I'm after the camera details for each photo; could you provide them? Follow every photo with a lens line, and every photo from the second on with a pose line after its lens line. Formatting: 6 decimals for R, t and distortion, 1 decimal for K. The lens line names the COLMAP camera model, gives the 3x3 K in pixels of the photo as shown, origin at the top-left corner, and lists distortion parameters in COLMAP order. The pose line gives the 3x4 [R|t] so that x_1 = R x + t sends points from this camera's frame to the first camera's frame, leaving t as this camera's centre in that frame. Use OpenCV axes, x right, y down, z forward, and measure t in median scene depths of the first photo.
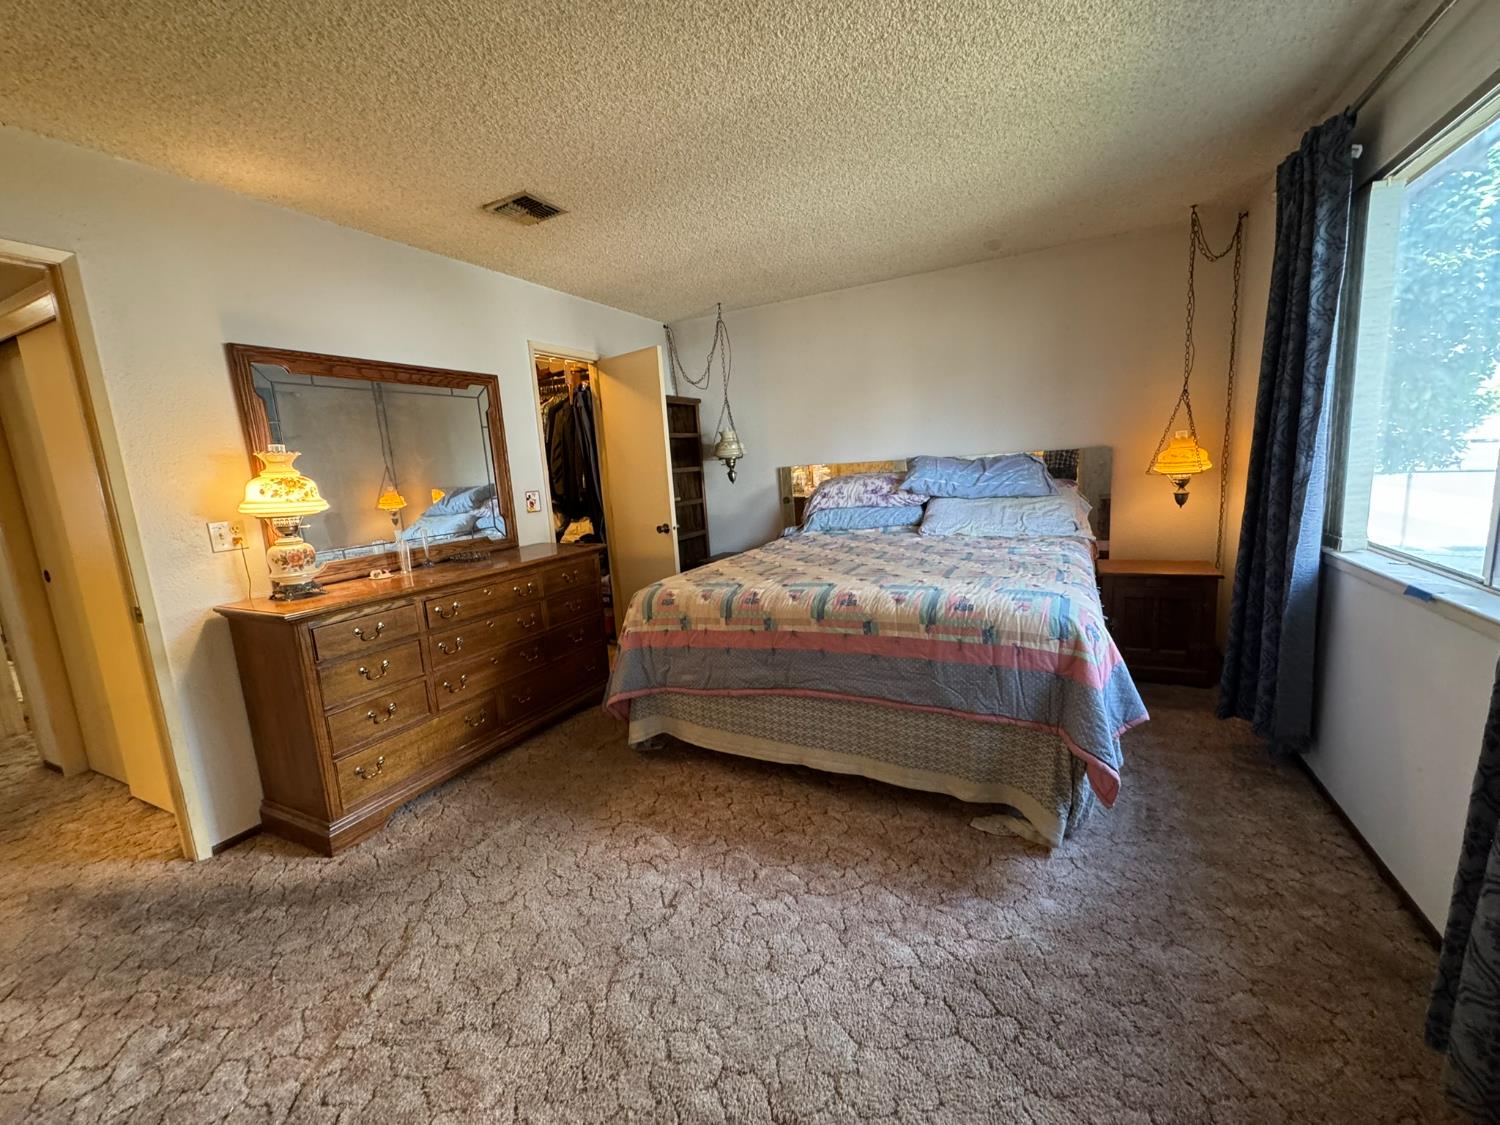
lens RADIAL K [[605.9, 0, 748.1], [0, 605.9, 563.4], [0, 0, 1]] dist [-0.004065, 0.000480]
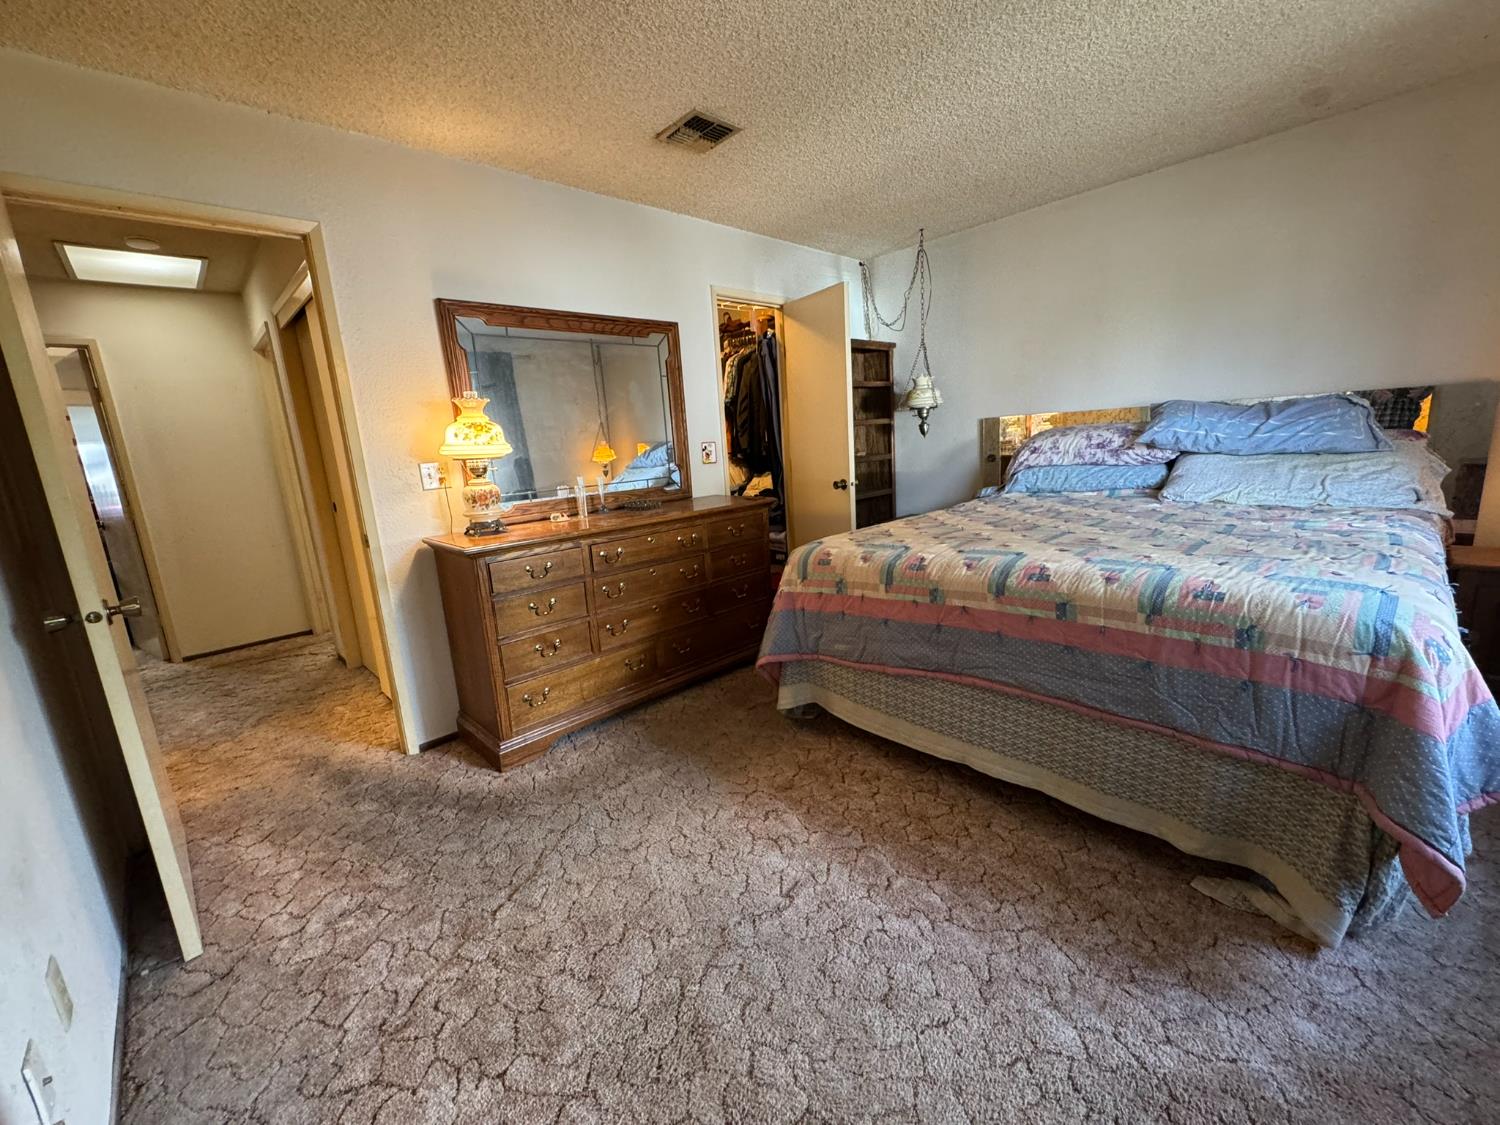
lens RADIAL K [[605.9, 0, 748.1], [0, 605.9, 563.4], [0, 0, 1]] dist [-0.004065, 0.000480]
pose [[0.944203, 0.069321, -0.321987, 0.060063], [-0.049487, 0.996361, 0.069391, 0.010160], [0.325626, -0.049585, 0.944198, 0.127043]]
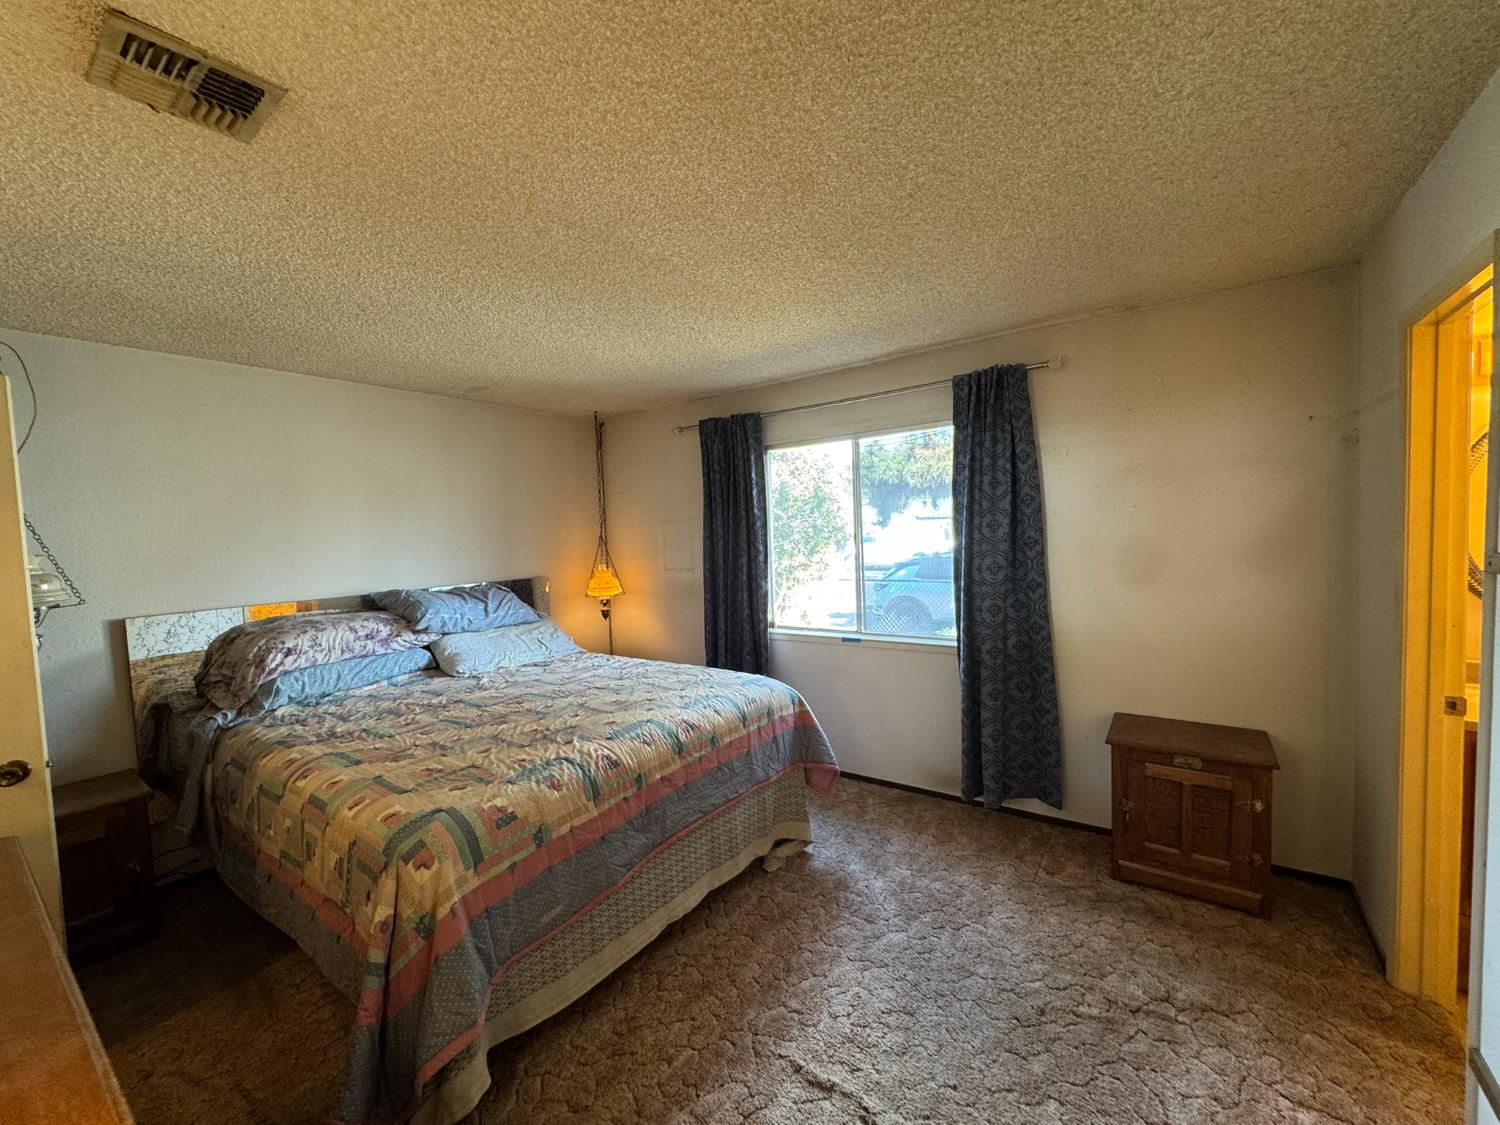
lens RADIAL K [[605.9, 0, 748.1], [0, 605.9, 563.4], [0, 0, 1]] dist [-0.004065, 0.000480]
pose [[0.158532, 0.007763, 0.987323, -0.860625], [0.191778, 0.980683, -0.038504, -0.155441], [-0.968550, 0.195451, 0.153981, 0.687657]]
